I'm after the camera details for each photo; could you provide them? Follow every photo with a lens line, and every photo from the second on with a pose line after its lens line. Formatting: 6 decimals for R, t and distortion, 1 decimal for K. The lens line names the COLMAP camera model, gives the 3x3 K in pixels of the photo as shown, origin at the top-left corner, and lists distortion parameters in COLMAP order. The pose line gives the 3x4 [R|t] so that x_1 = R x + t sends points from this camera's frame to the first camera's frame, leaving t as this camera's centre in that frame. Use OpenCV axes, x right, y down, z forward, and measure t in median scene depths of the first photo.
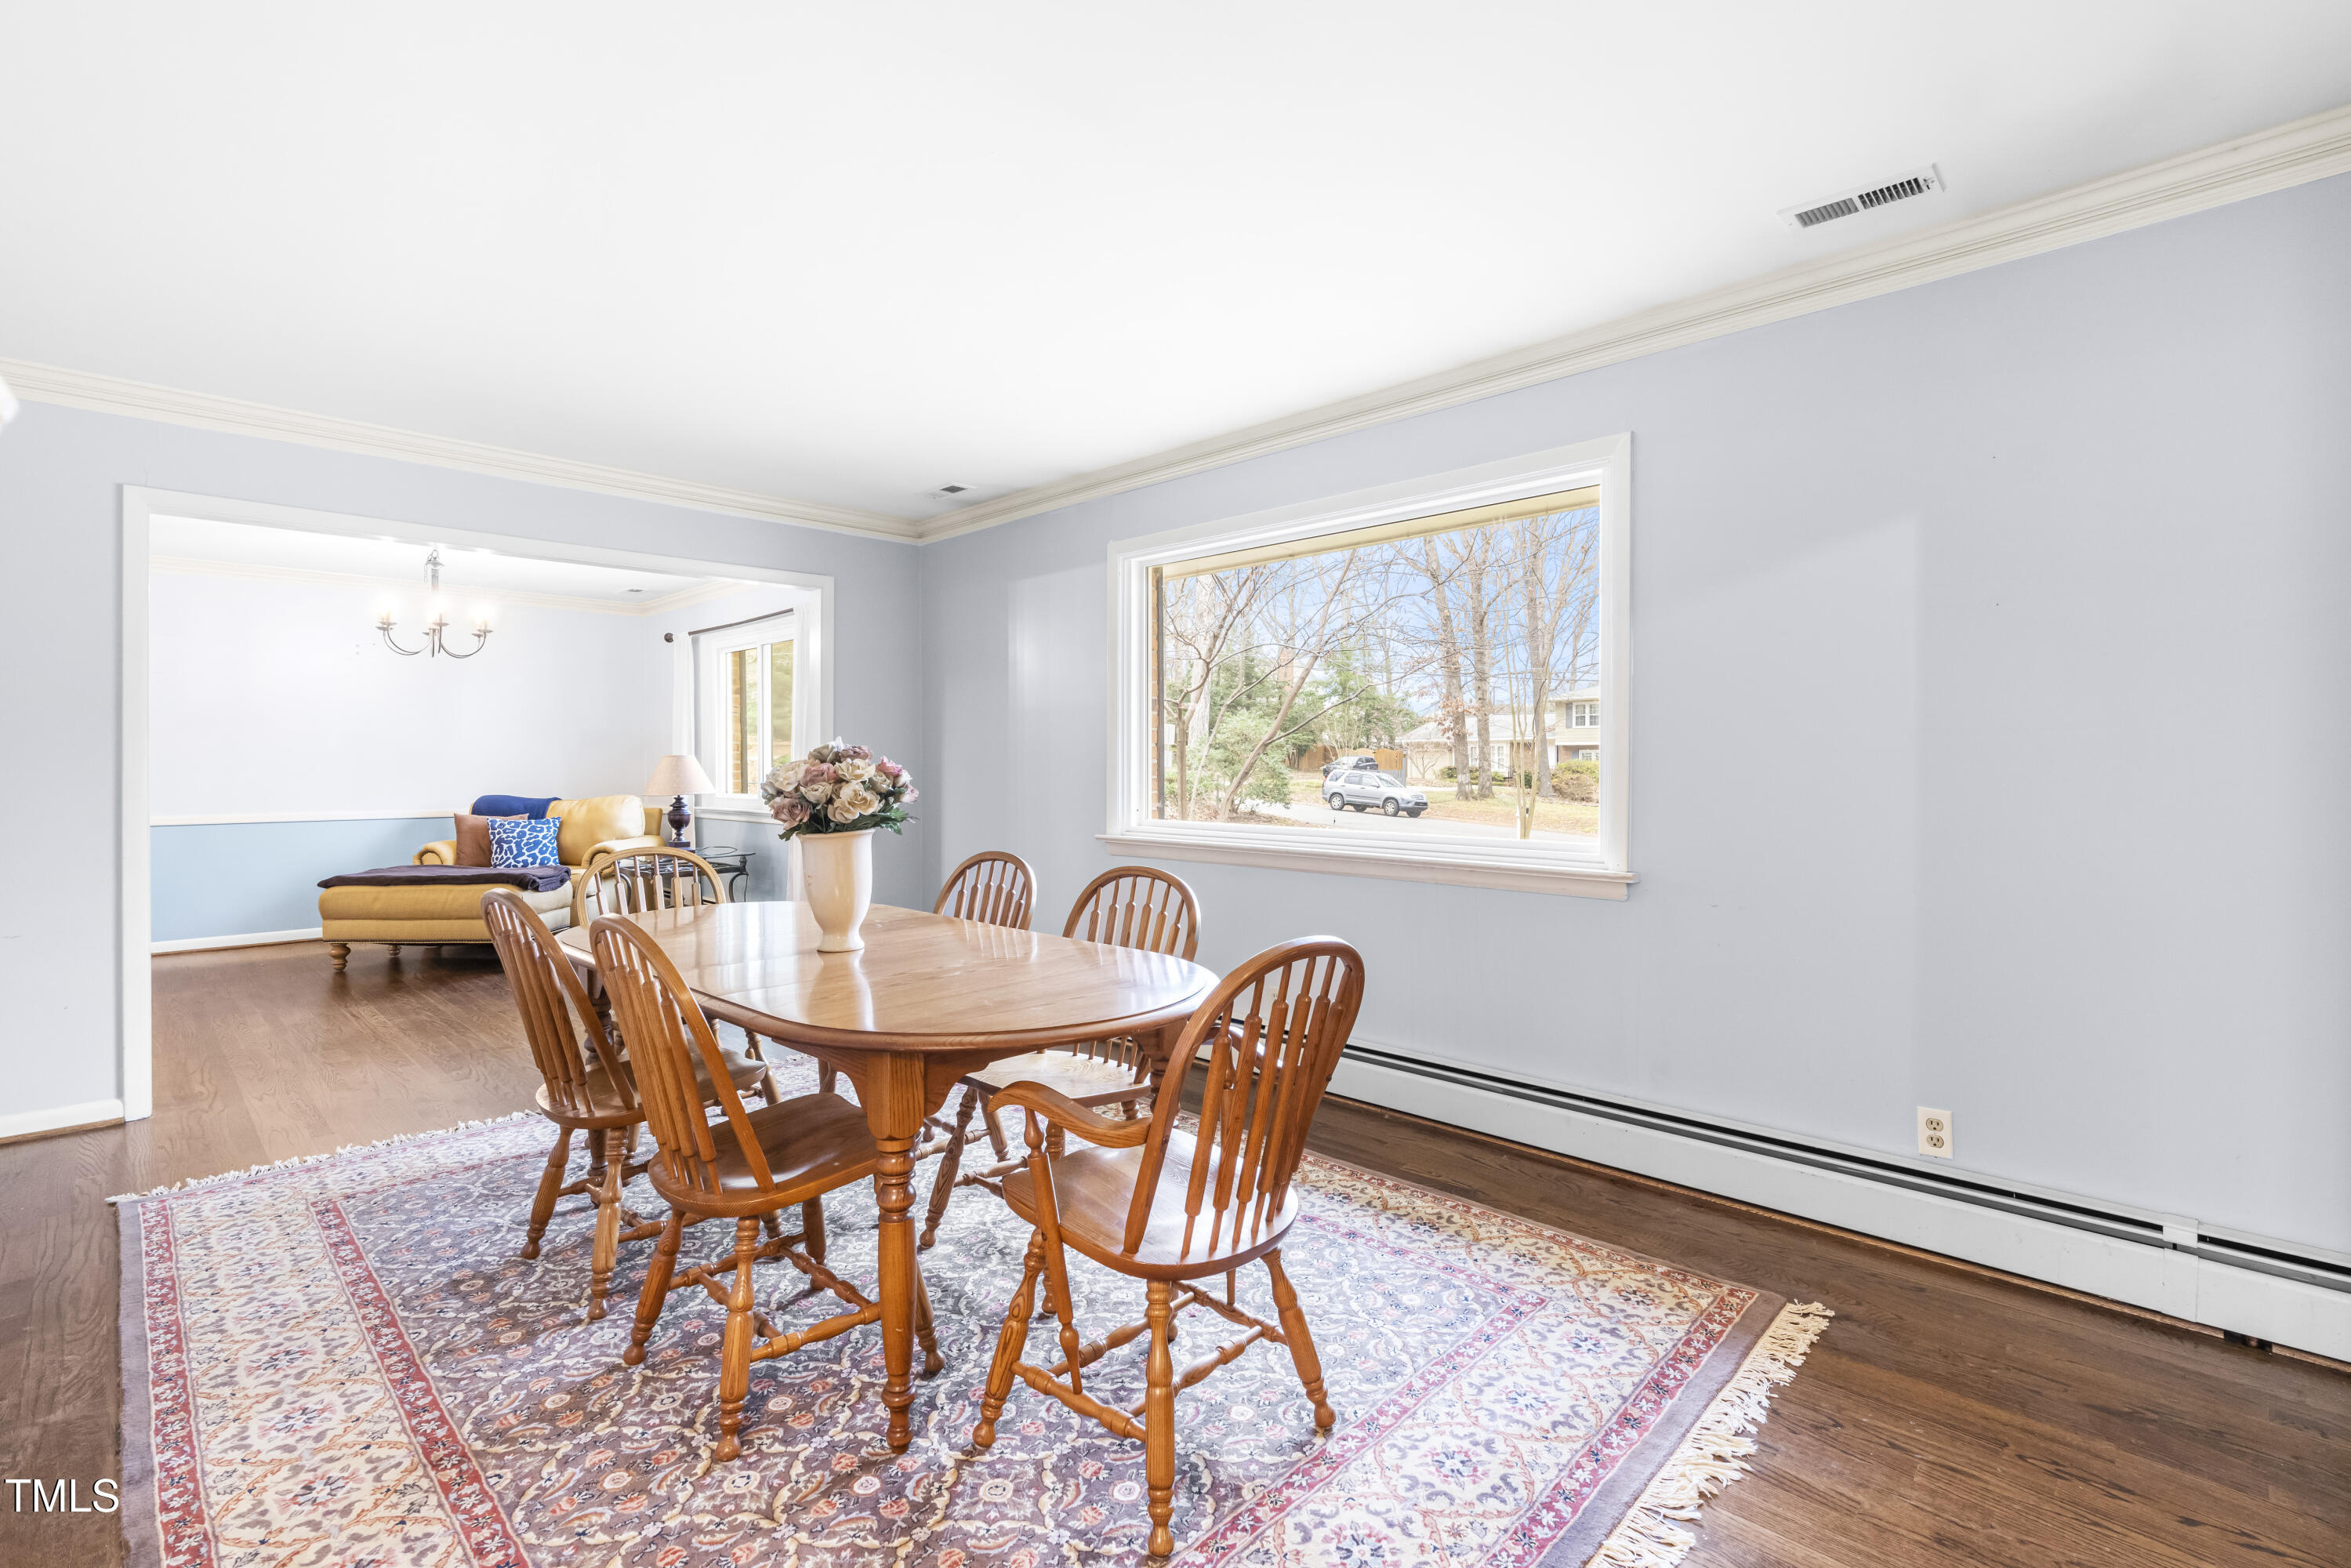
lens RADIAL K [[1078.1, 0, 1168.4], [0, 1078.1, 770.8], [0, 0, 1]] dist [-0.003871, 0.000766]
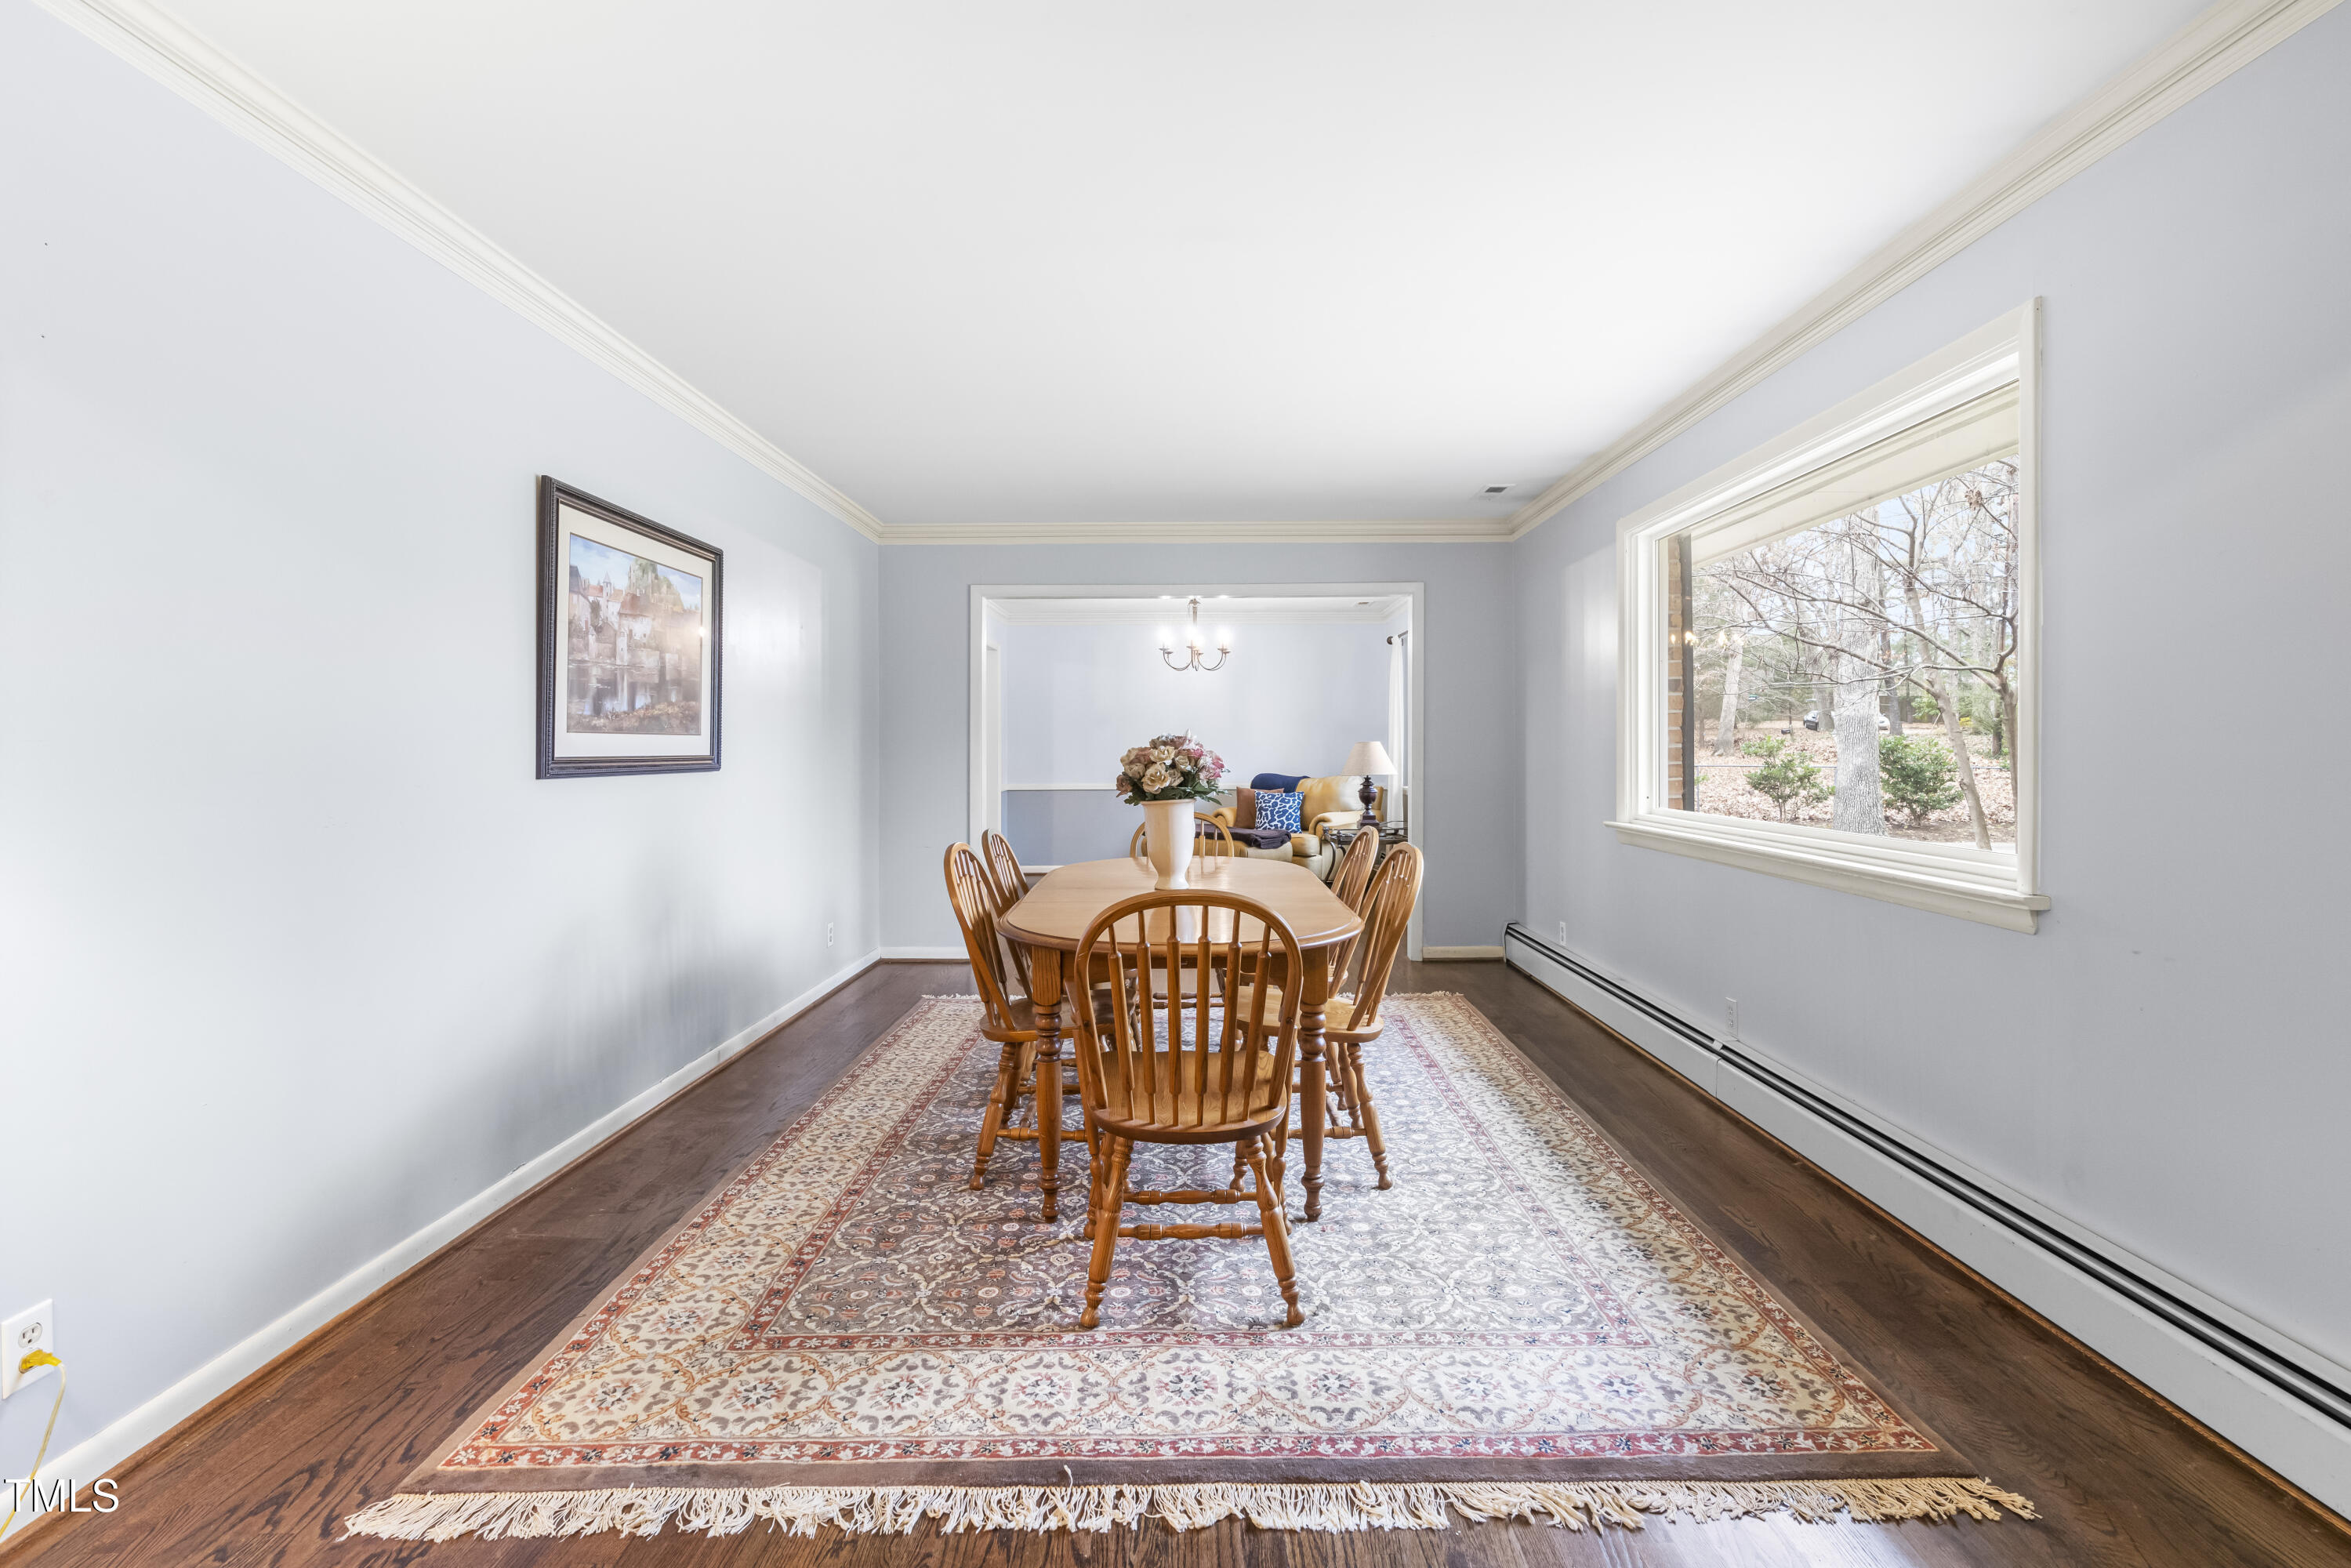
lens RADIAL K [[1087.6, 0, 1183.0], [0, 1087.6, 748.0], [0, 0, 1]] dist [-0.005100, 0.000674]
pose [[0.687761, -0.003057, -0.725931, 0.654202], [-0.000870, 0.999987, -0.005036, -0.002695], [0.725937, 0.004095, 0.687749, 0.078332]]
